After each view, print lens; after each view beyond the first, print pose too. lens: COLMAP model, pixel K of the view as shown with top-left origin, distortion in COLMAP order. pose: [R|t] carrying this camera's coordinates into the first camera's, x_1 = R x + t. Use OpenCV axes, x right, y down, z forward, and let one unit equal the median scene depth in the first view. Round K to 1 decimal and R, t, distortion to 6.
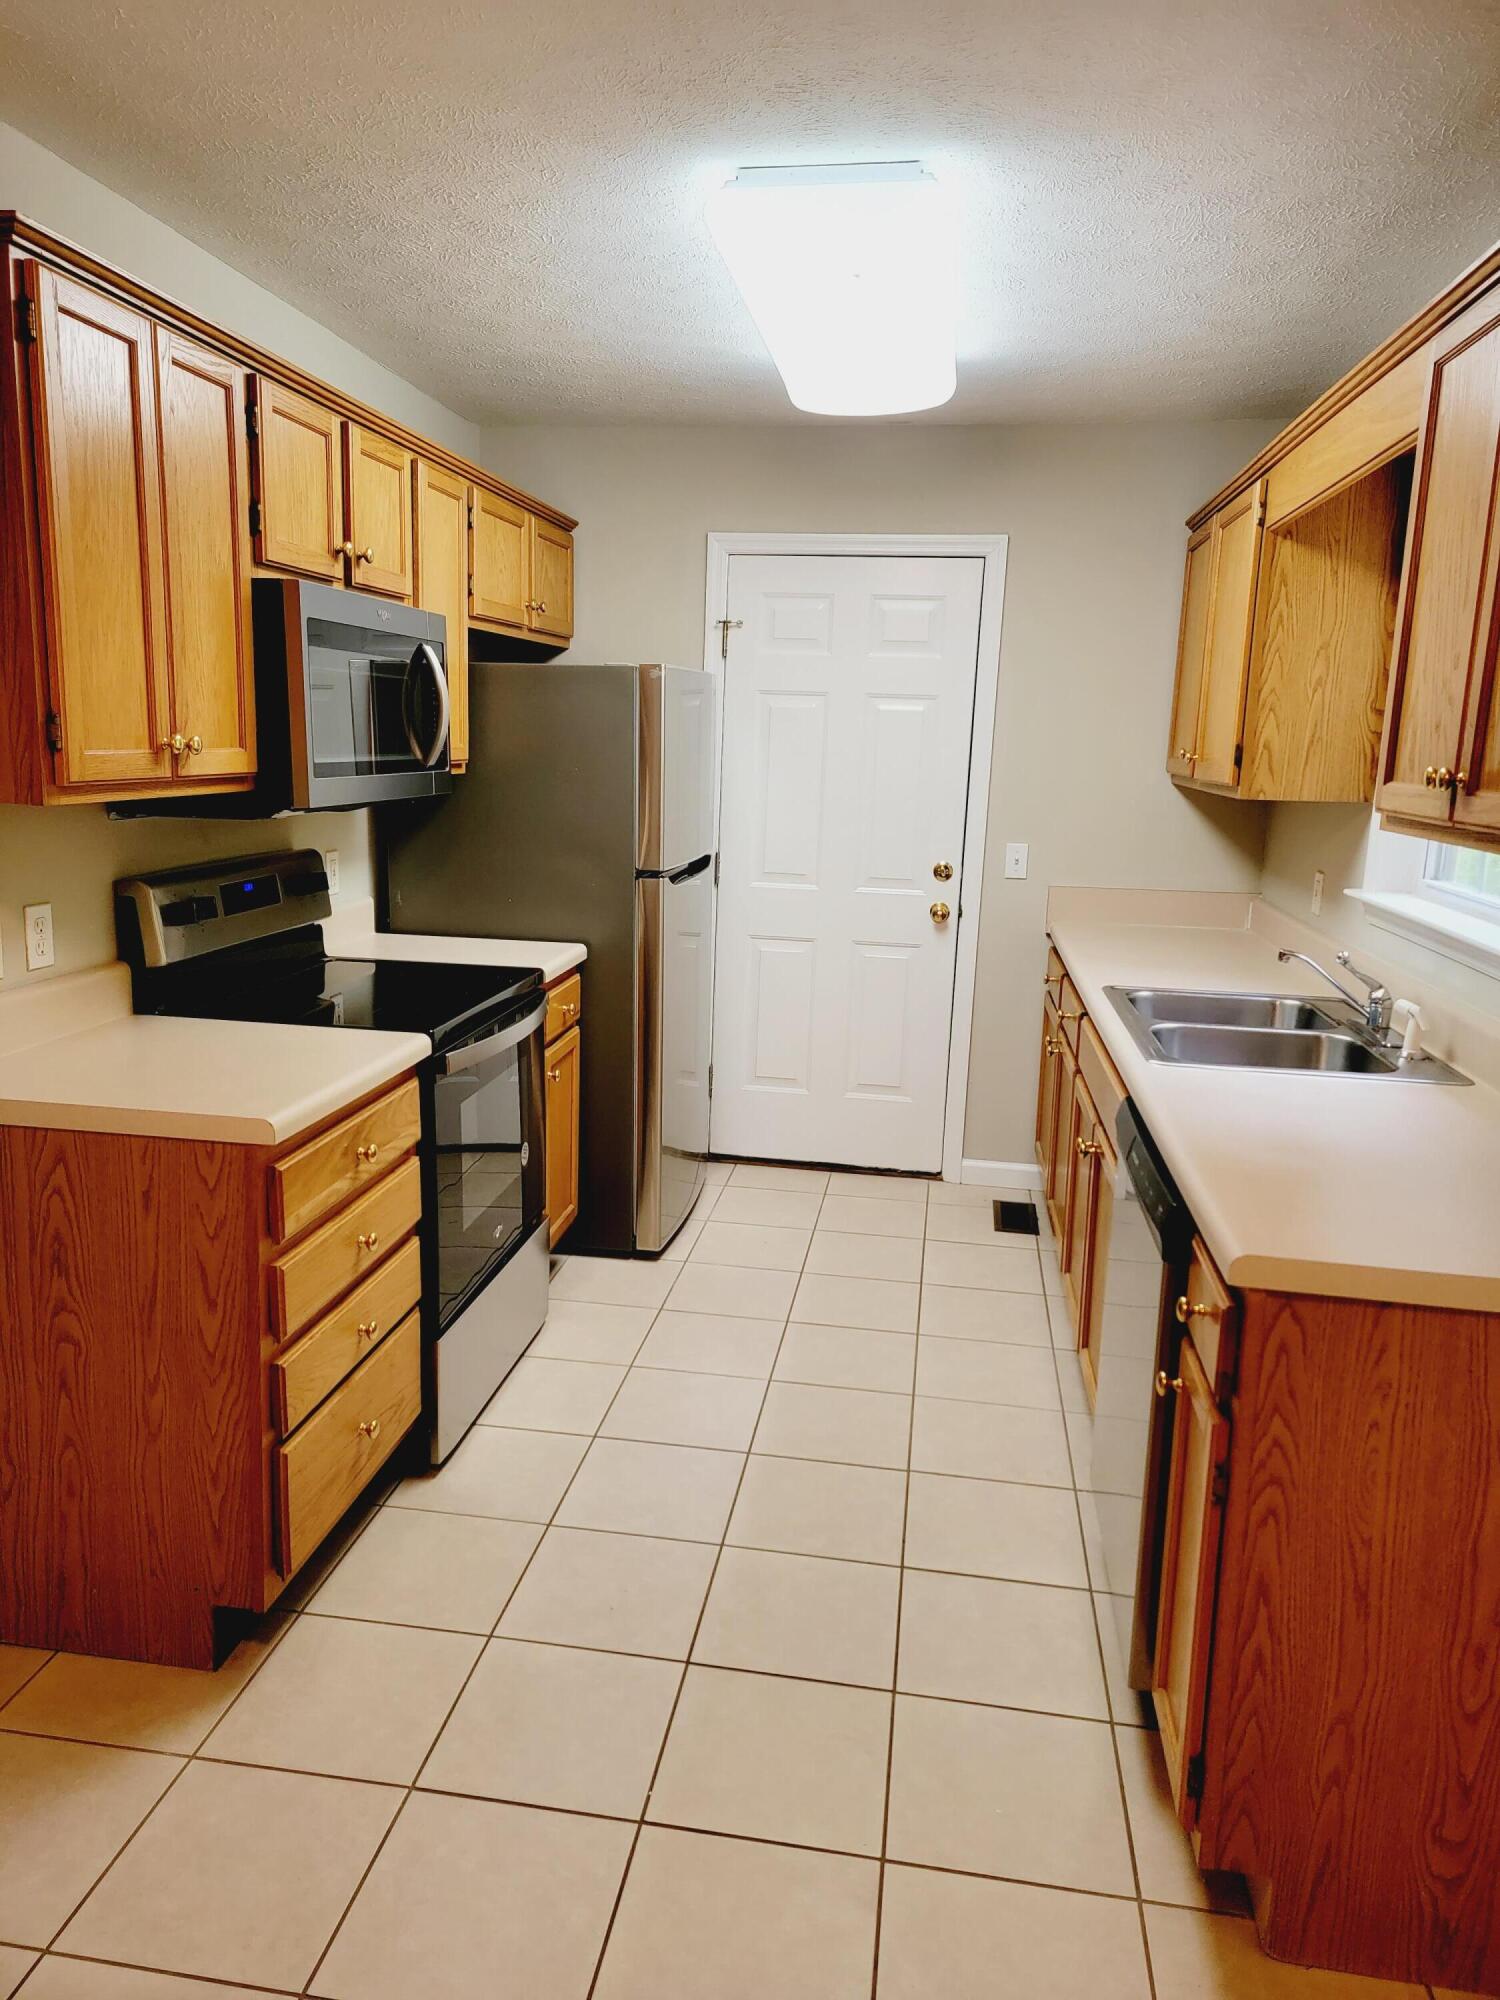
lens RADIAL K [[1371.3, 0, 759.9], [0, 1371.3, 987.9], [0, 0, 1]] dist [0.084319, -0.069729]
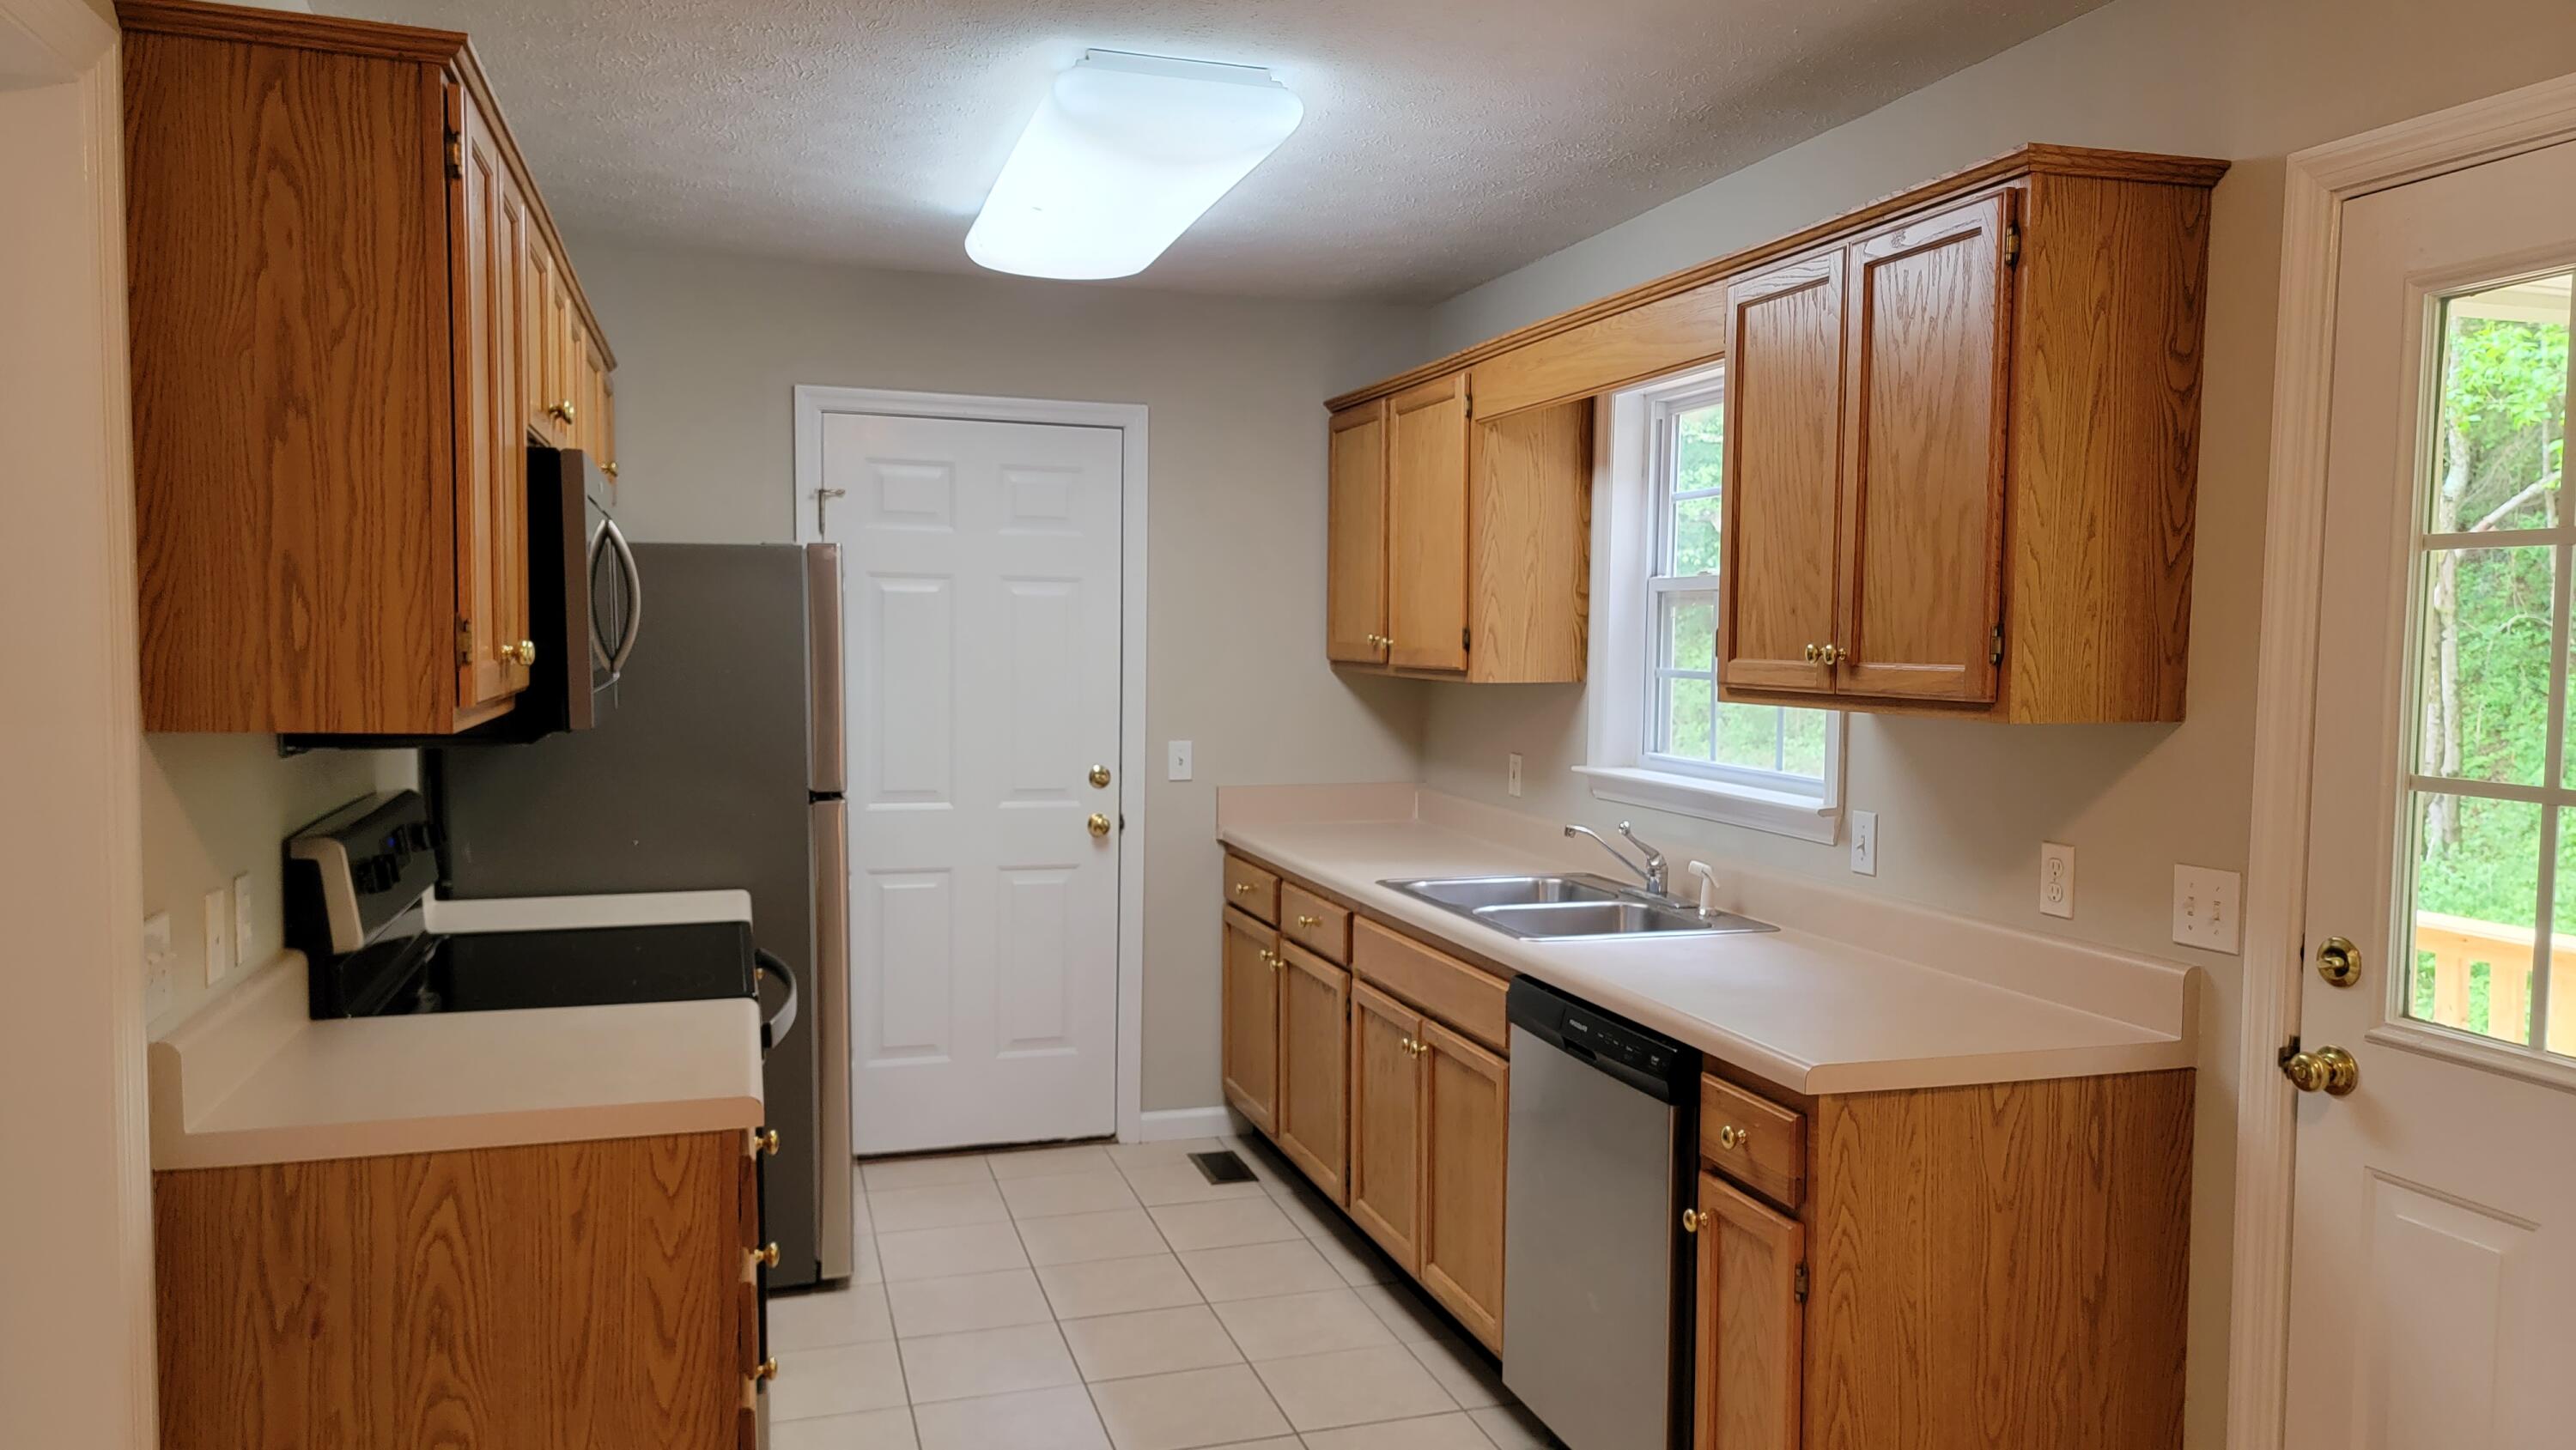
lens RADIAL K [[1775.8, 0, 1328.6], [0, 1775.8, 755.9], [0, 0, 1]] dist [0.077027, -0.063633]
pose [[0.888851, -0.051694, 0.455271, -0.498699], [0.099325, 0.991727, -0.081312, 0.013987], [-0.447301, 0.117494, 0.886632, -0.119763]]
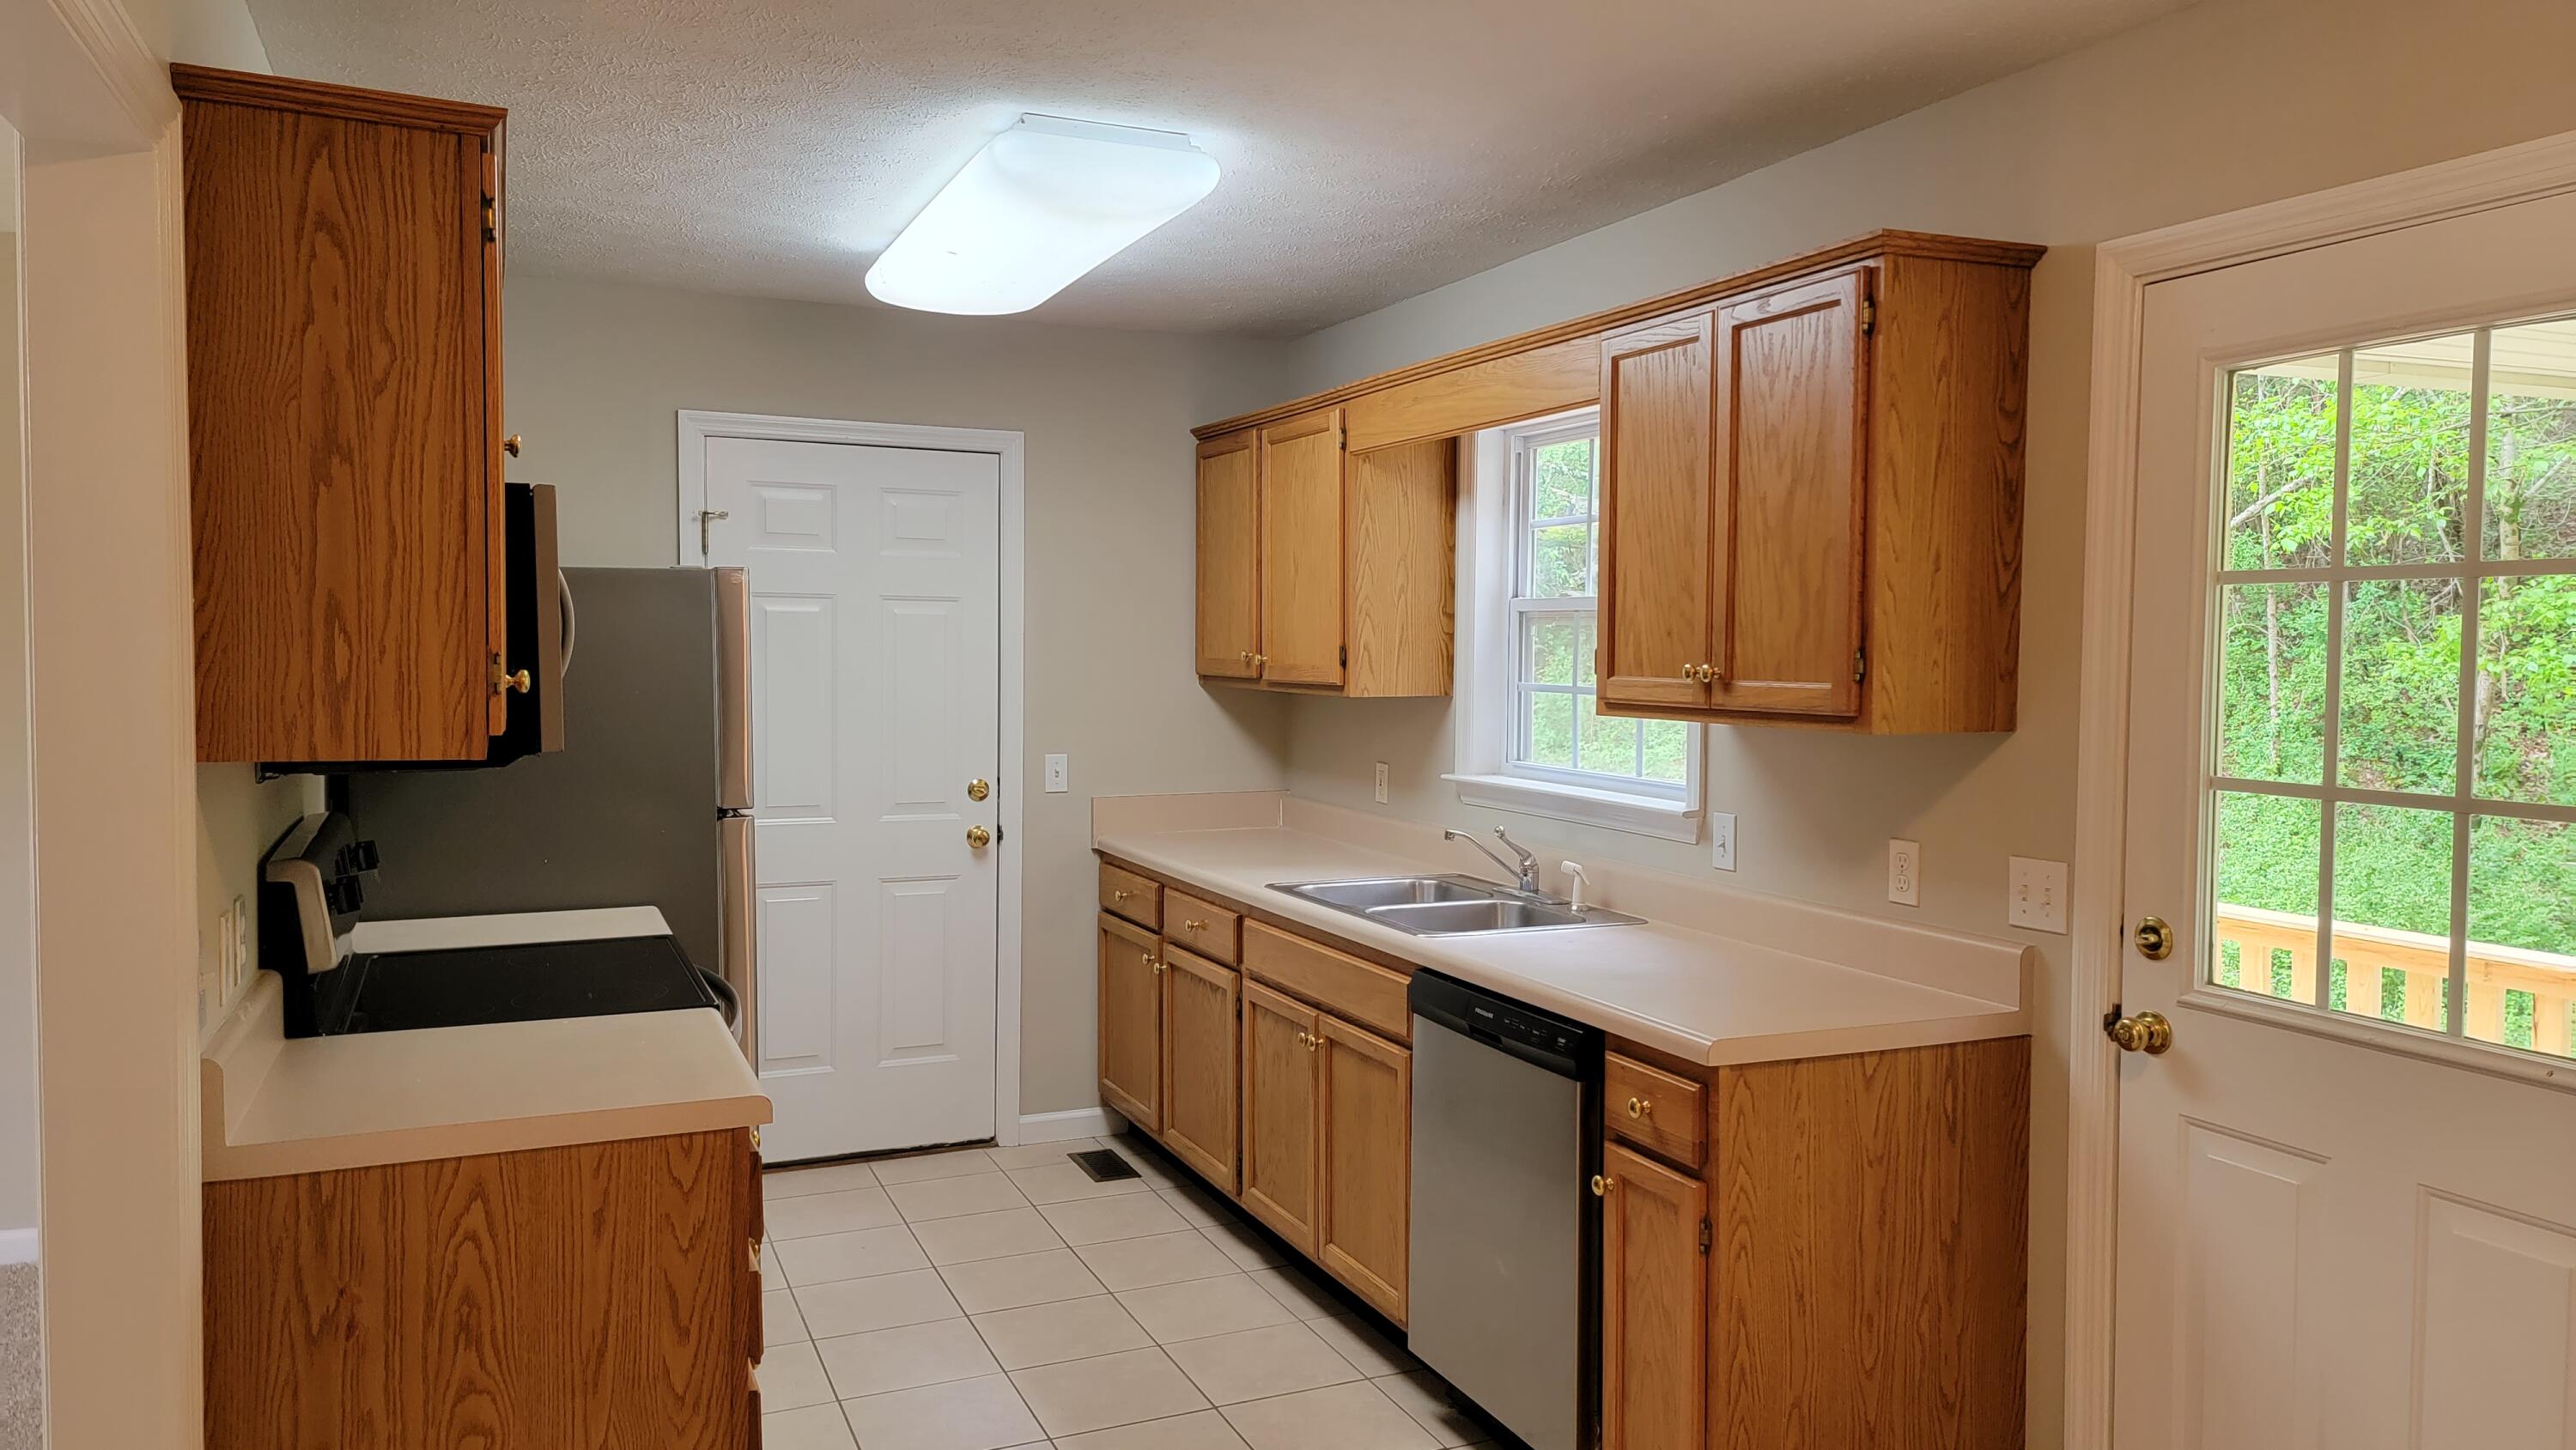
lens RADIAL K [[1775.8, 0, 1305.5], [0, 1775.8, 728.1], [0, 0, 1]] dist [0.077027, -0.063633]
pose [[0.834515, -0.050727, 0.548645, -0.644990], [0.118522, 0.988969, -0.088839, 0.005545], [-0.538086, 0.139164, 0.831322, -0.159291]]
